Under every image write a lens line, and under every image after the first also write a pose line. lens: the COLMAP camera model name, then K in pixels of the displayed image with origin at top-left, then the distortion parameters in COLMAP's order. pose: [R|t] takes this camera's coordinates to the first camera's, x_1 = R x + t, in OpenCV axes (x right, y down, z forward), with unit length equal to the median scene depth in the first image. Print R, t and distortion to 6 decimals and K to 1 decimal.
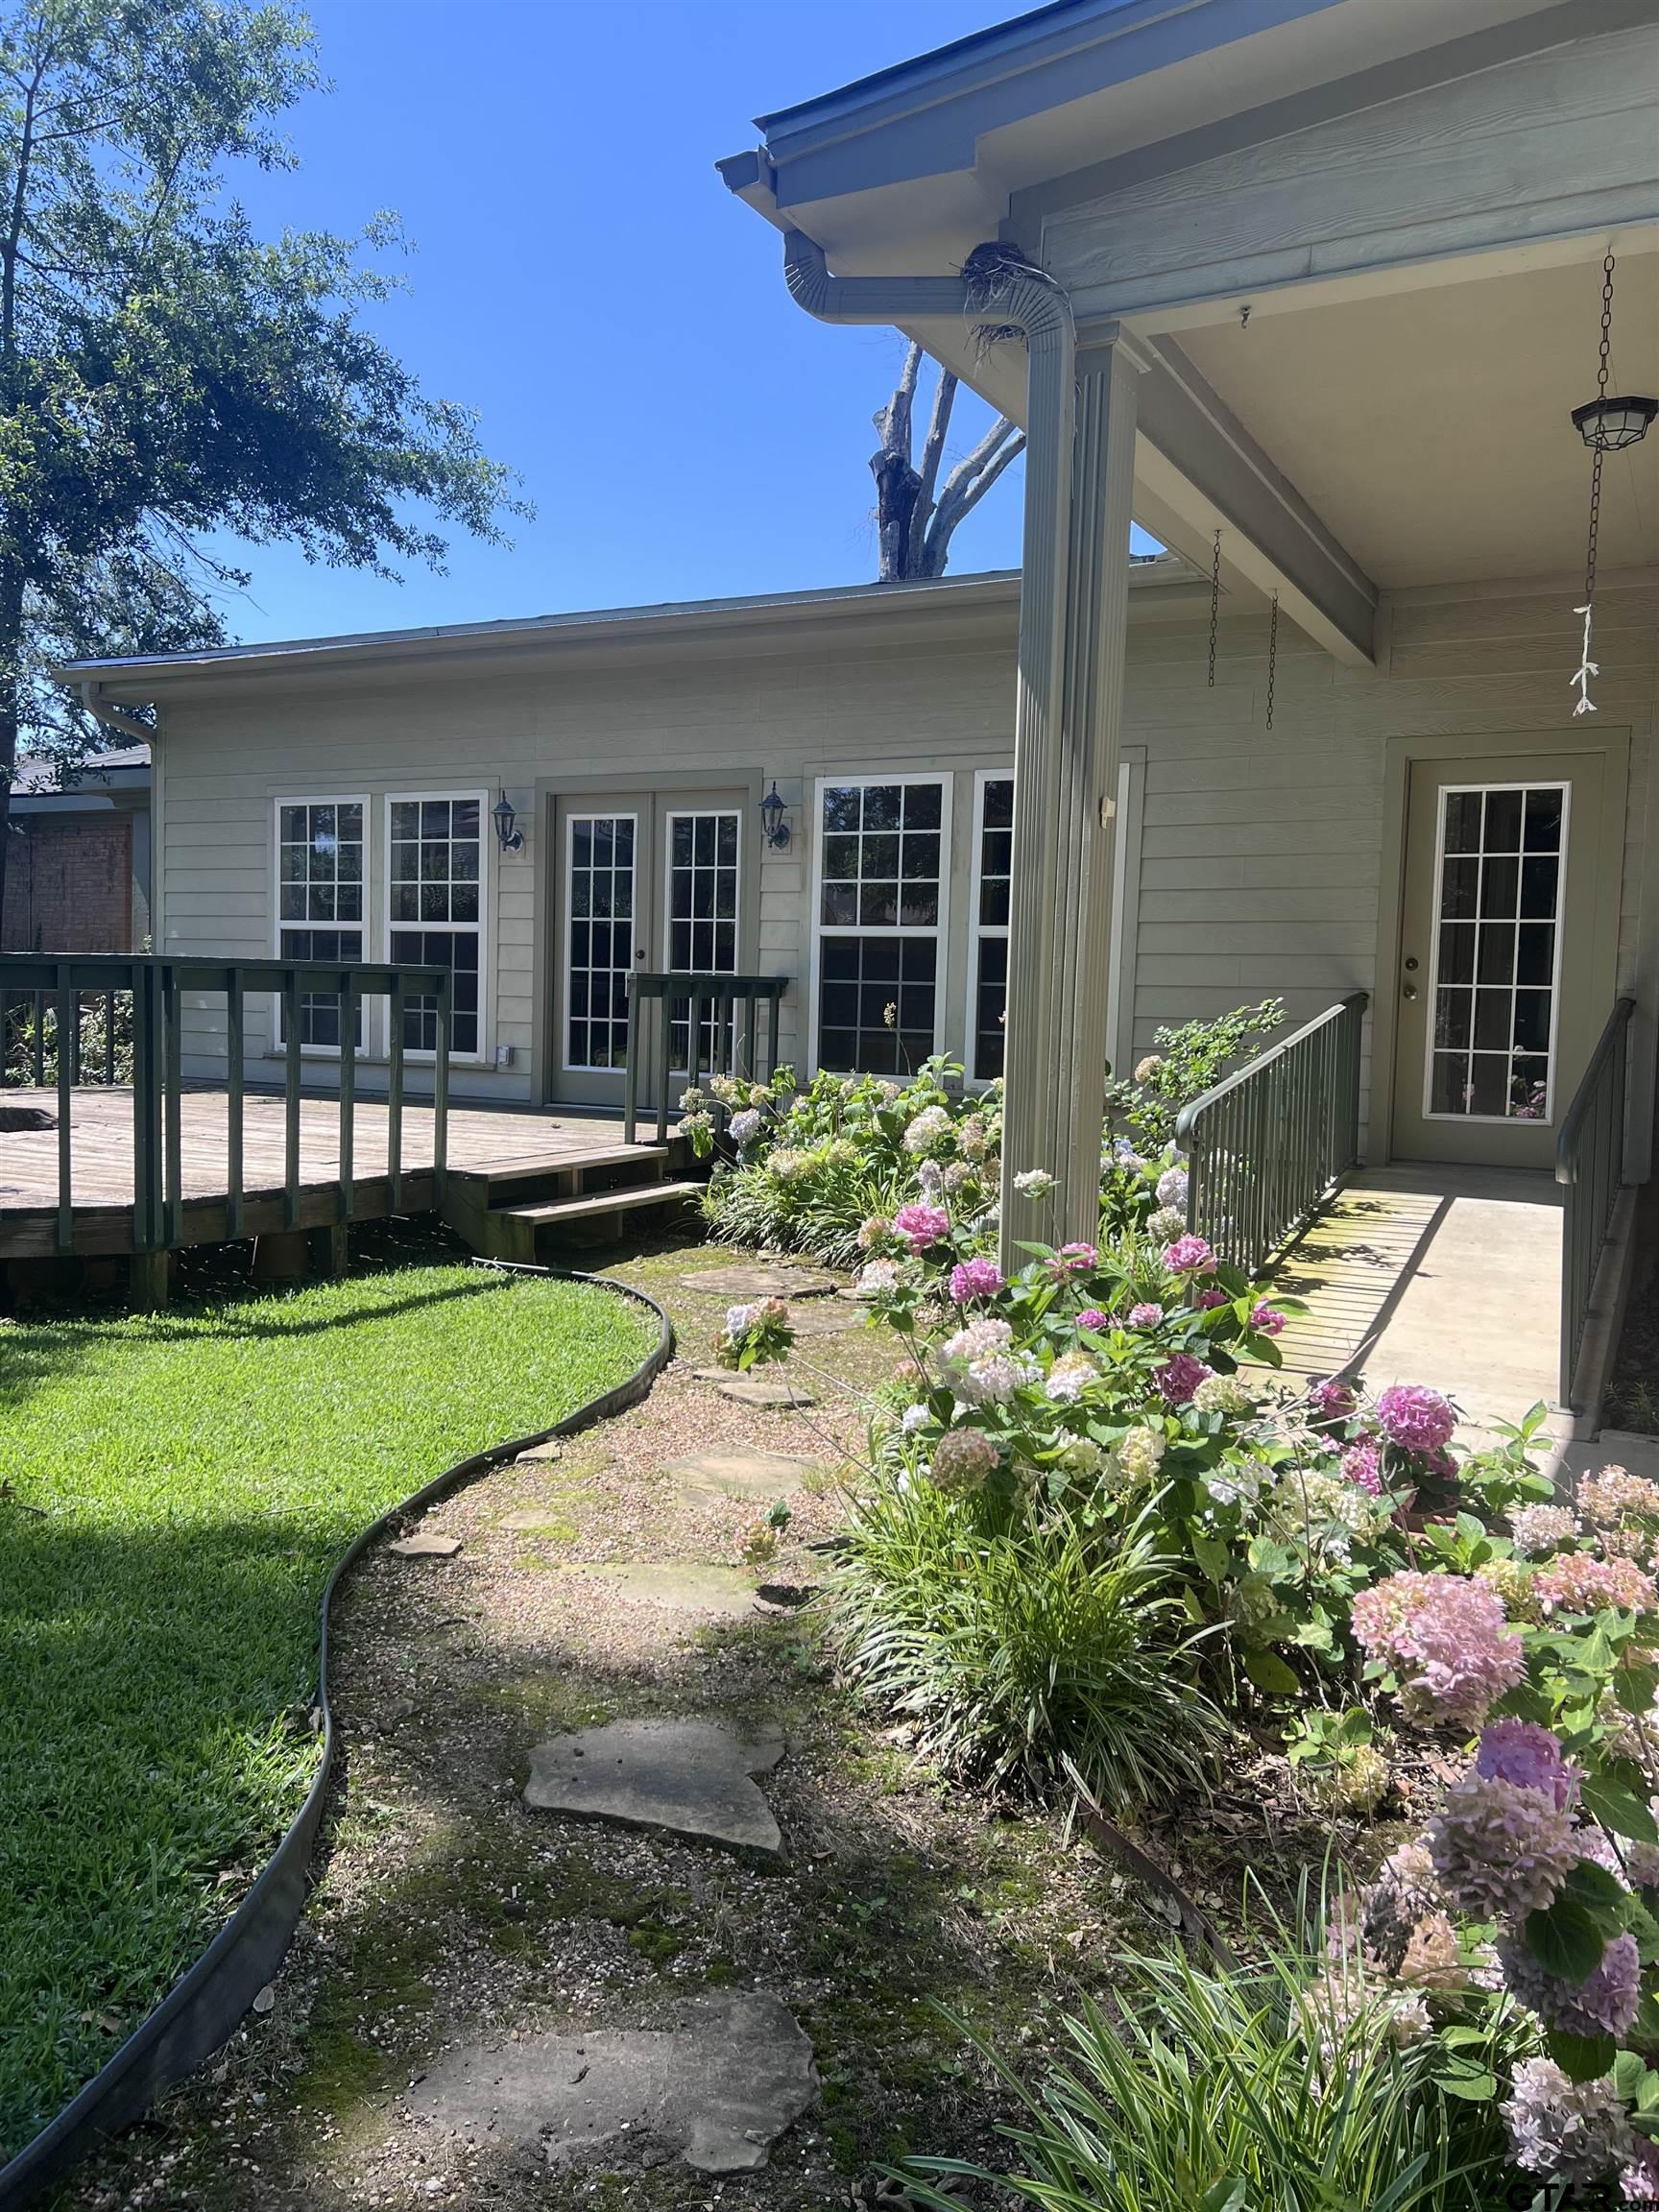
lens RADIAL K [[1659.8, 0, 829.5], [0, 1659.8, 1106.0], [0, 0, 1]] dist [0.000223, -0.000180]
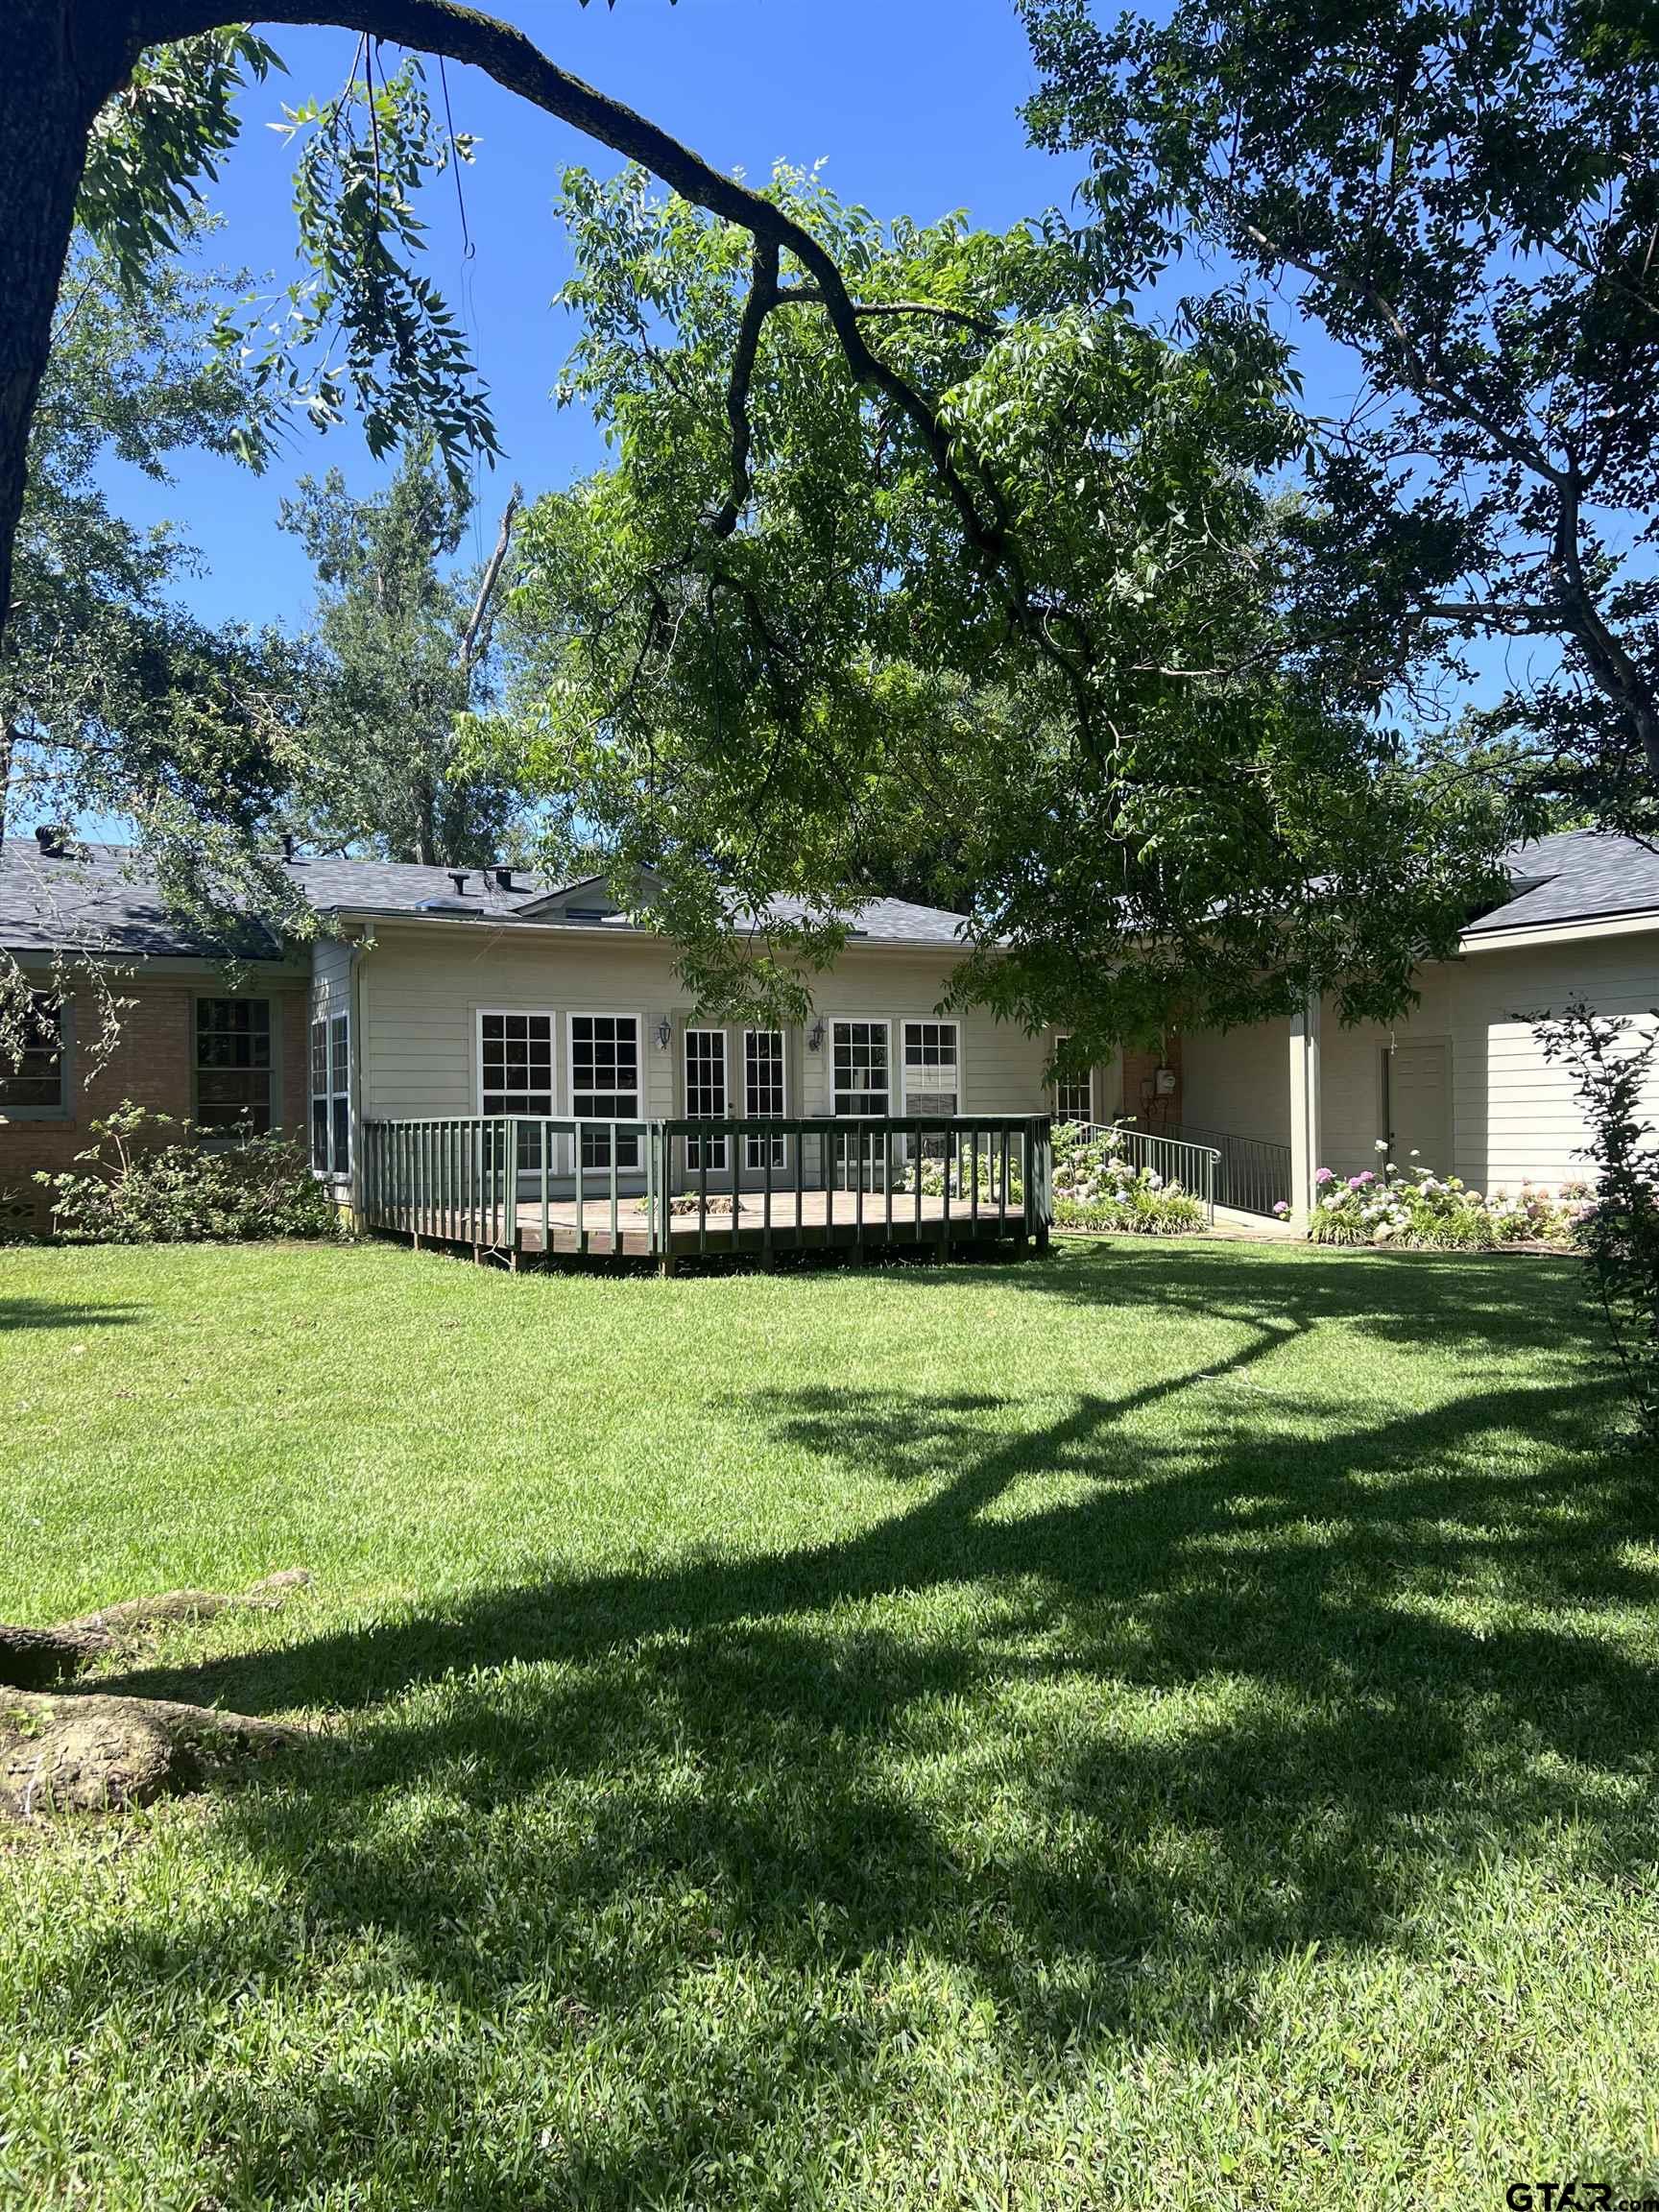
lens RADIAL K [[1659.8, 0, 829.5], [0, 1659.8, 1106.0], [0, 0, 1]] dist [0.000223, -0.000180]
pose [[0.541870, -0.032595, 0.839830, -1.625786], [0.082112, 0.996520, -0.014304, -0.056410], [-0.836441, 0.076711, 0.542661, -0.095039]]
